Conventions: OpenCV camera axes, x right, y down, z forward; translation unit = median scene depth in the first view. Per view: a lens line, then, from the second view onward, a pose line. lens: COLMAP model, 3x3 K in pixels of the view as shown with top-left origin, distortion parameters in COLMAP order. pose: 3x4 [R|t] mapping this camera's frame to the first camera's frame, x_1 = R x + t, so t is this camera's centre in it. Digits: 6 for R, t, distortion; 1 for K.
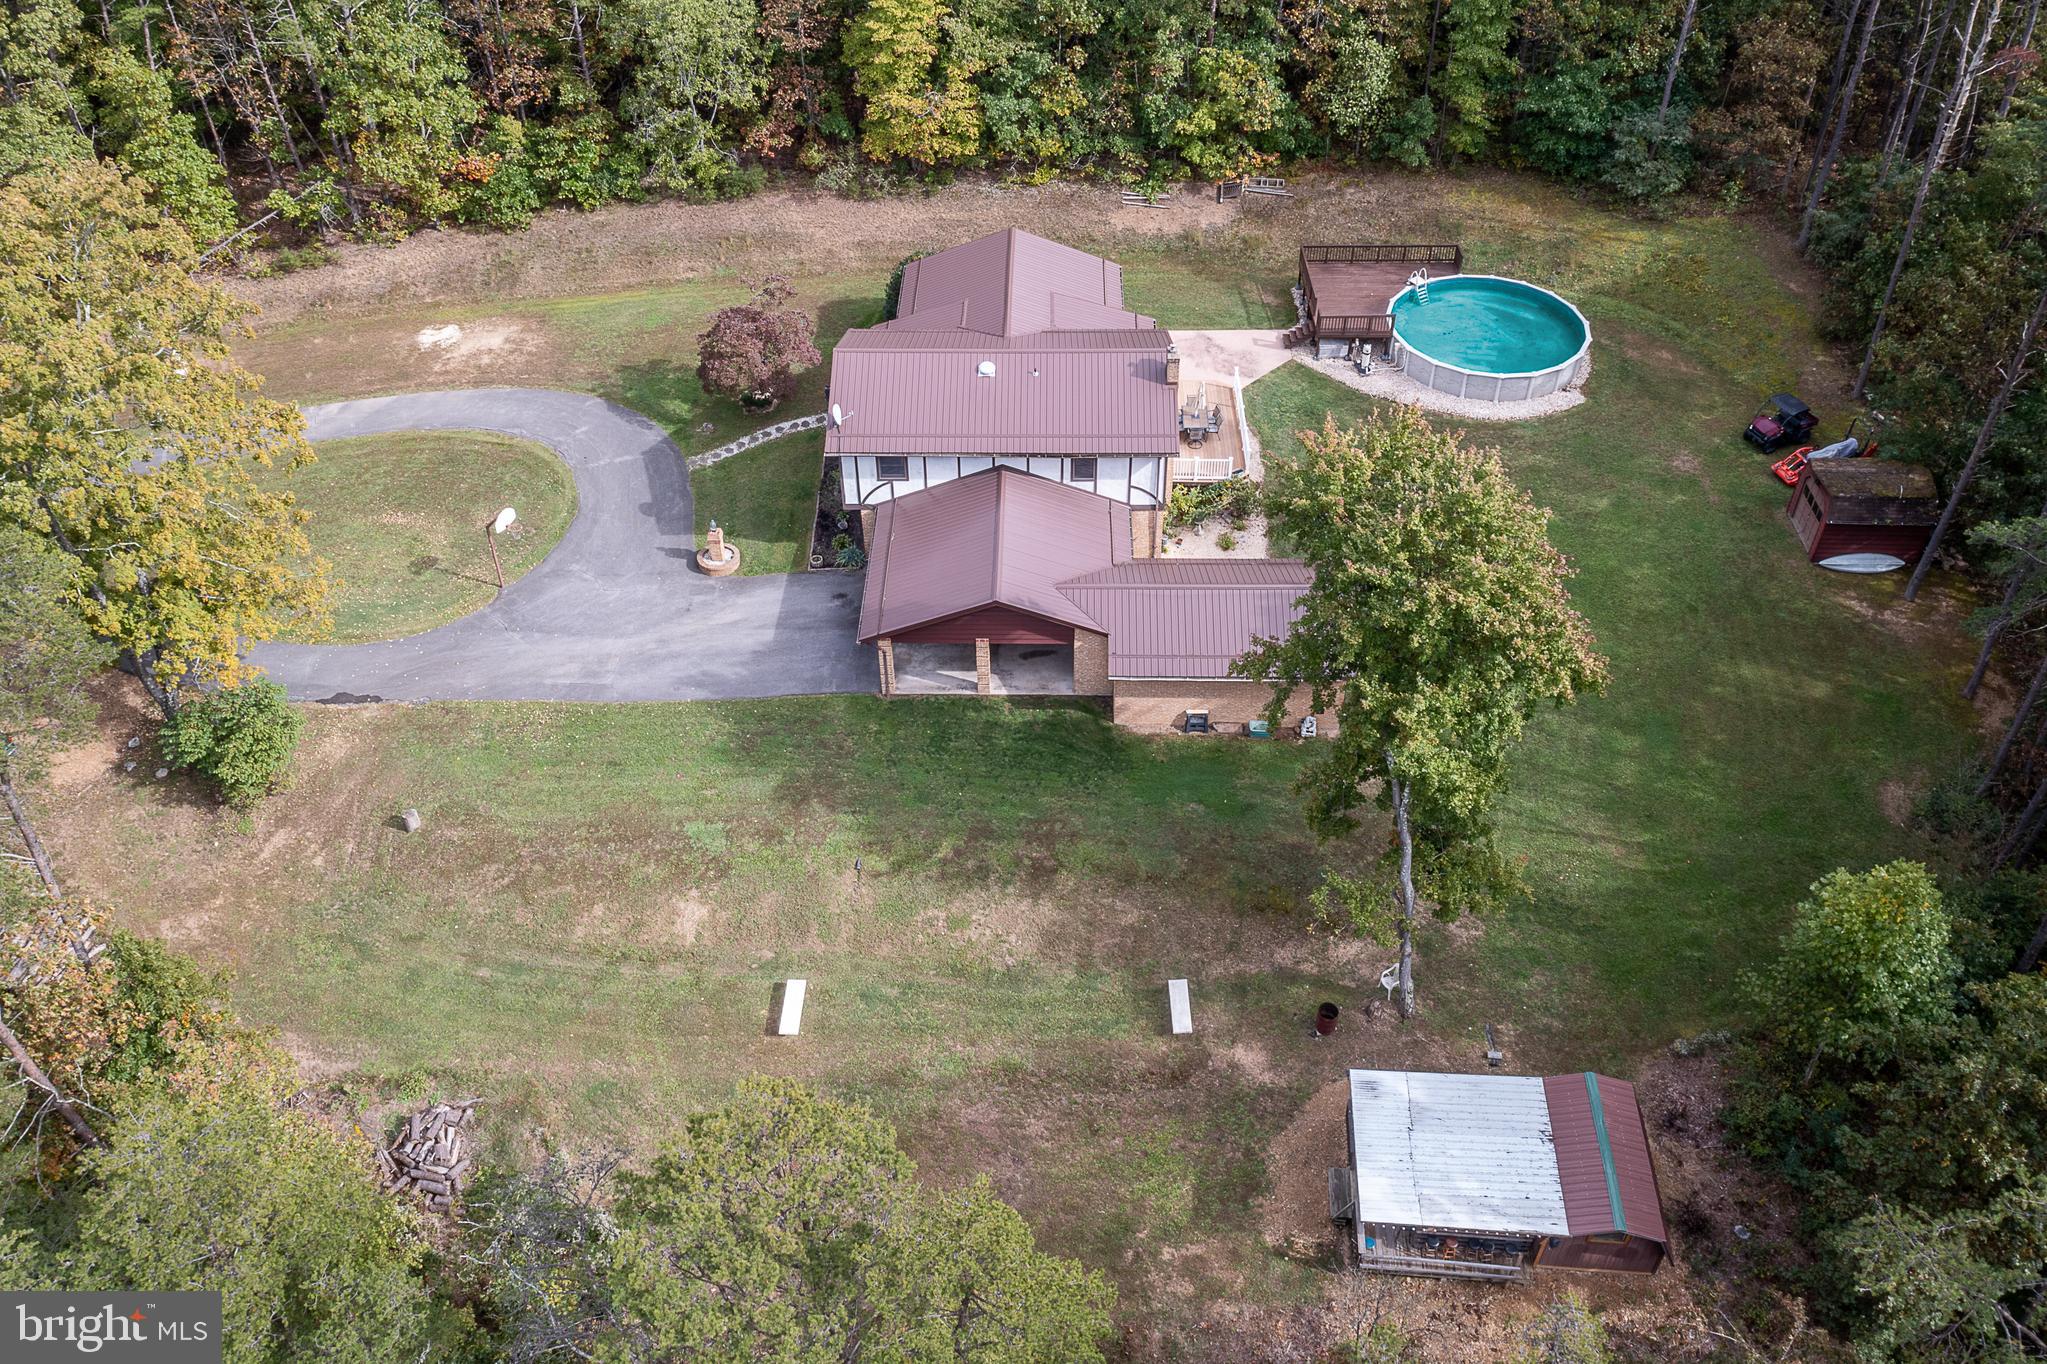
lens RADIAL K [[1630.6, 0, 1011.3], [0, 1630.6, 678.2], [0, 0, 1]] dist [-0.023046, 0.004262]
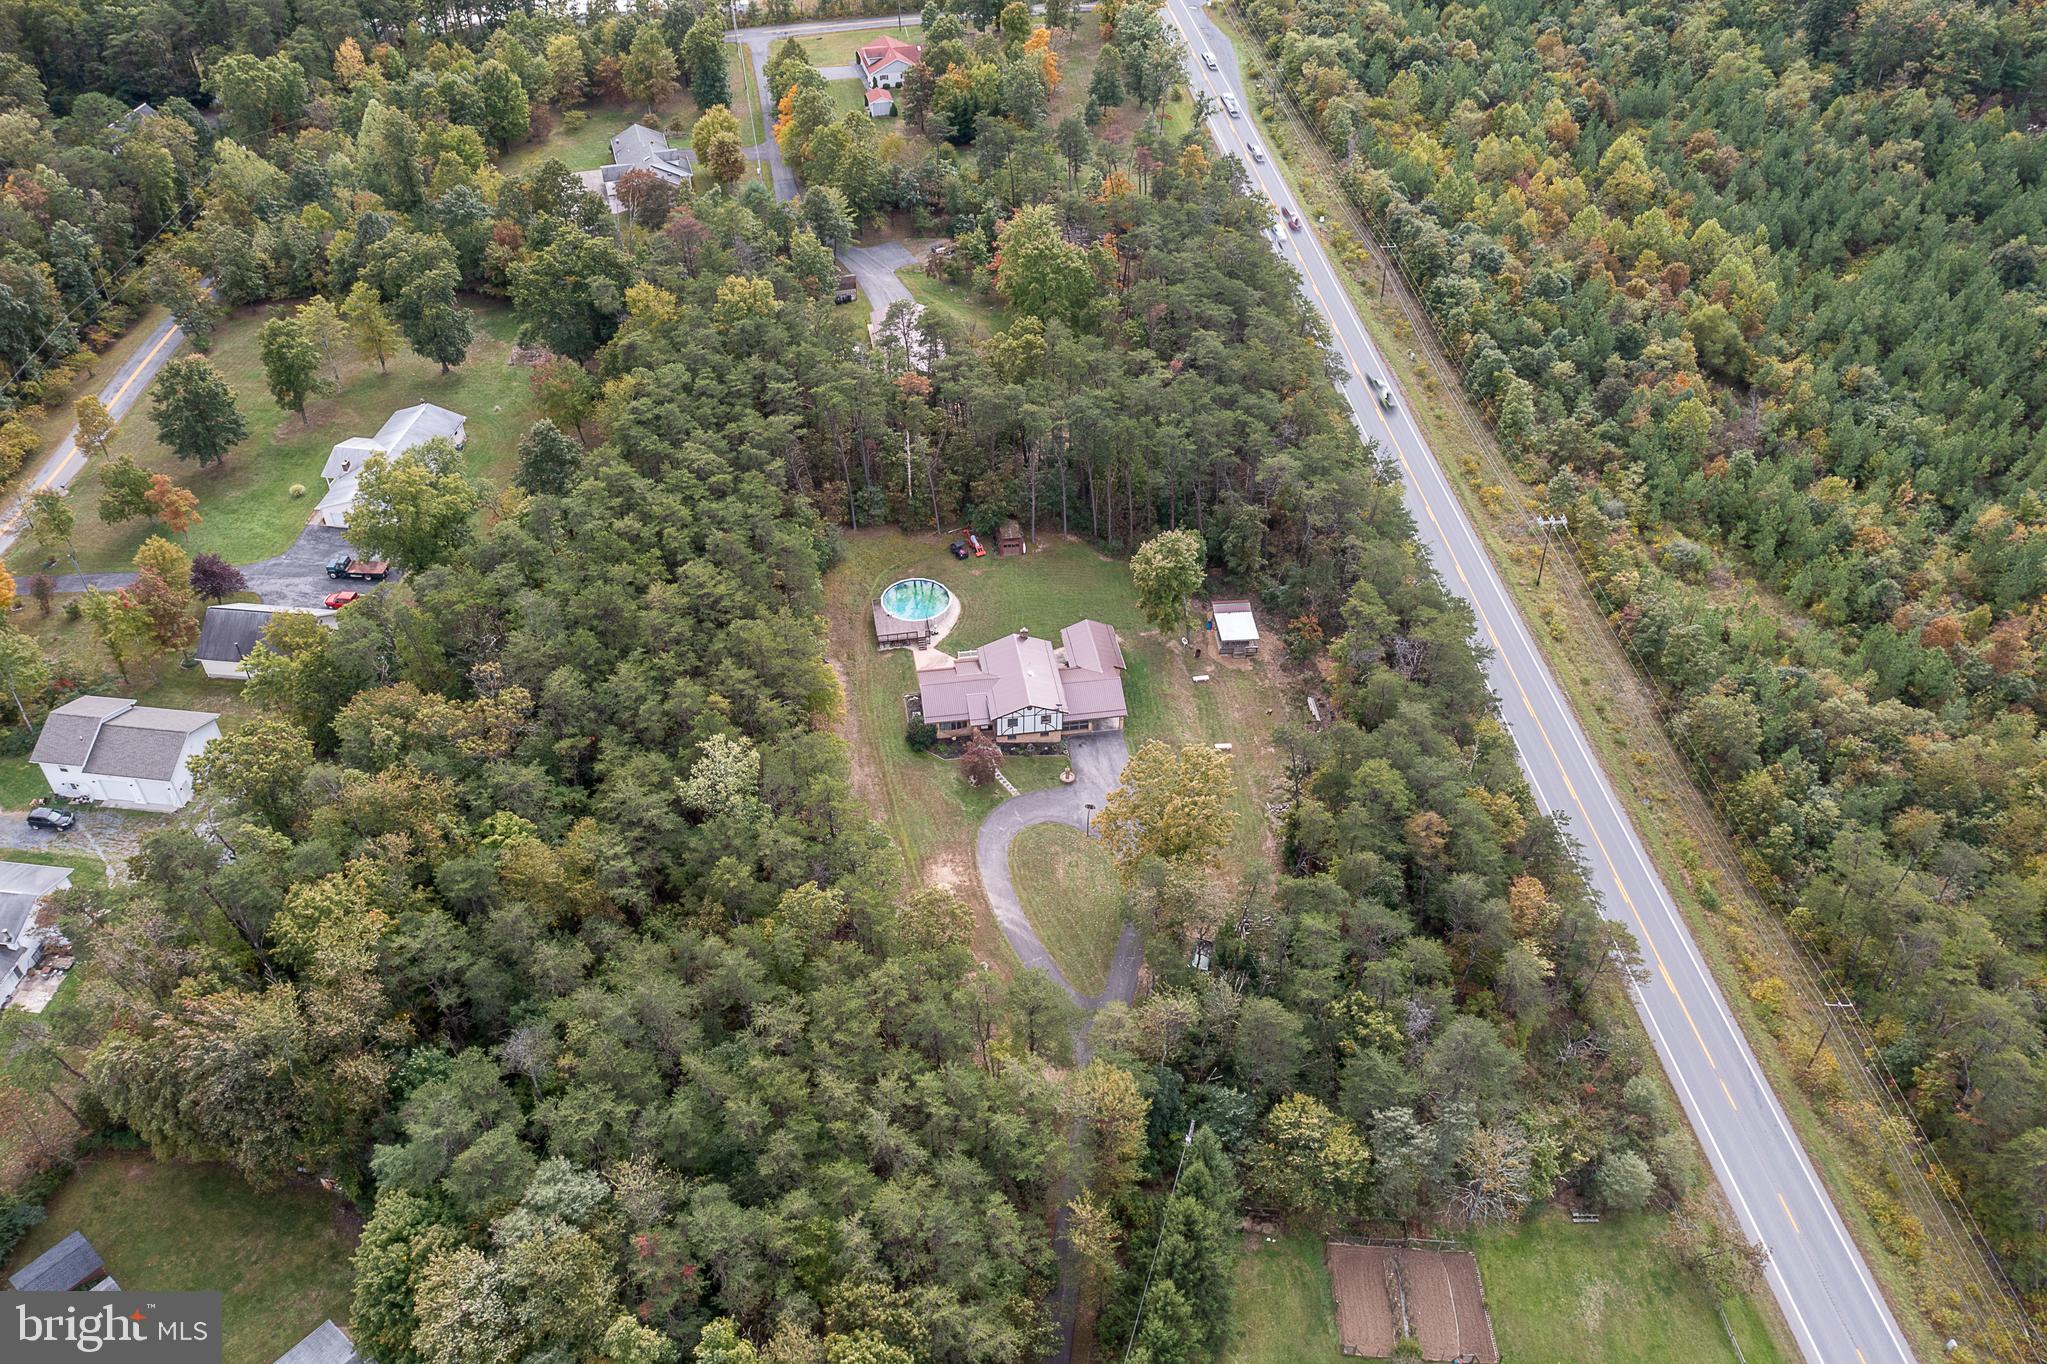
lens RADIAL K [[1630.6, 0, 1011.3], [0, 1630.6, 678.2], [0, 0, 1]] dist [-0.023046, 0.004262]
pose [[-0.167197, -0.631510, 0.757126, -1.869805], [0.658910, 0.499677, 0.562282, -1.547016], [-0.733405, 0.592890, 0.332563, -0.000107]]
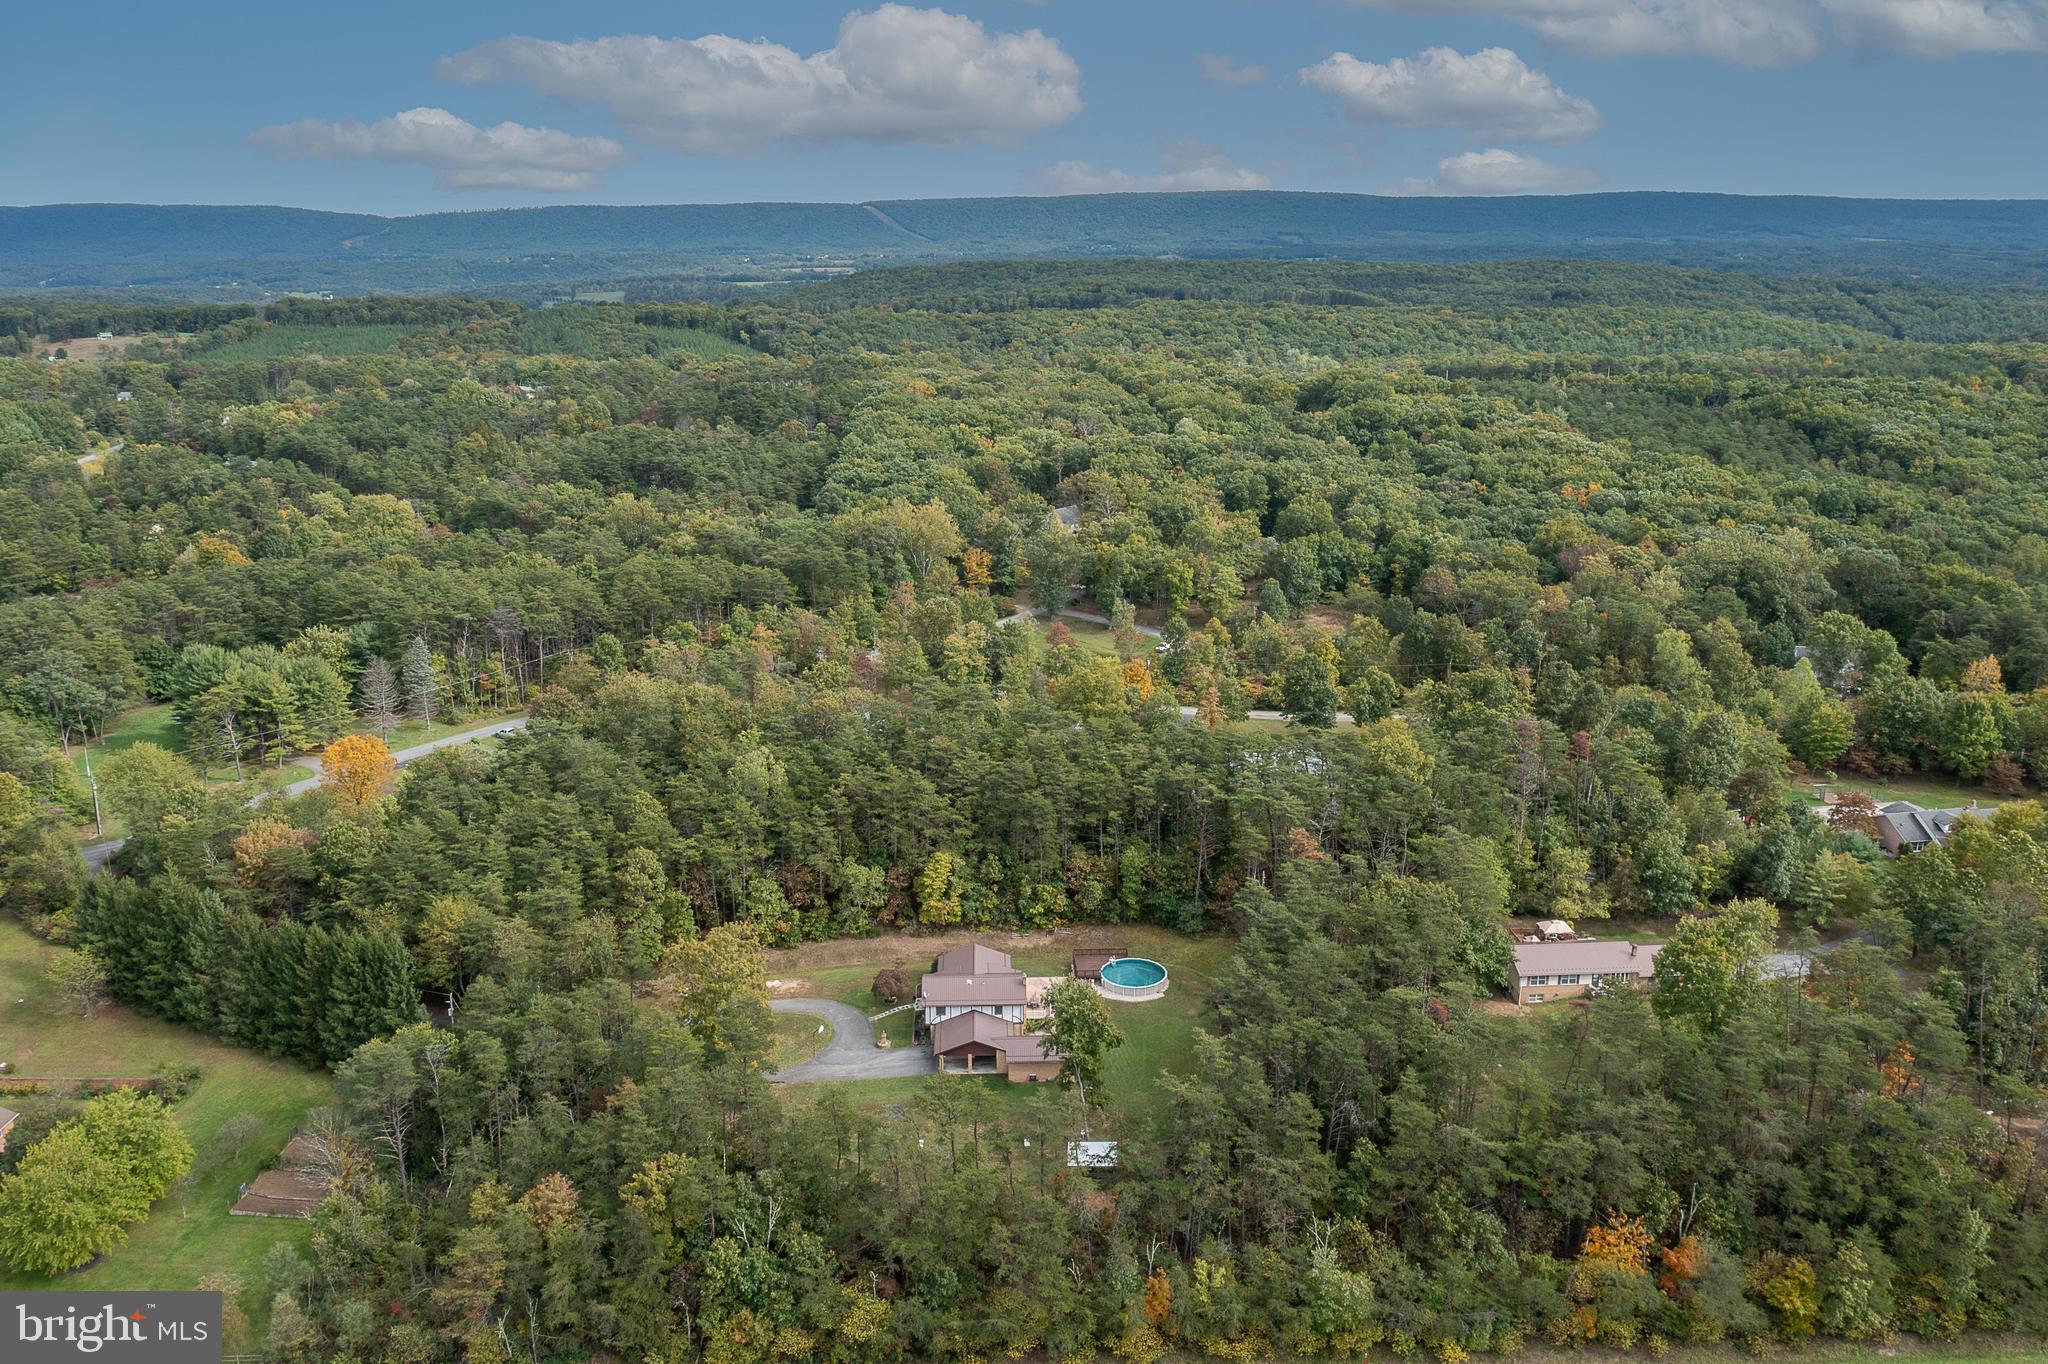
lens RADIAL K [[1631.4, 0, 1011.8], [0, 1631.4, 678.2], [0, 0, 1]] dist [-0.023046, 0.004262]
pose [[0.999032, -0.005547, 0.043633, -0.054766], [0.024621, 0.892562, -0.450251, 0.598450], [-0.036448, 0.450890, 0.891835, -1.776919]]
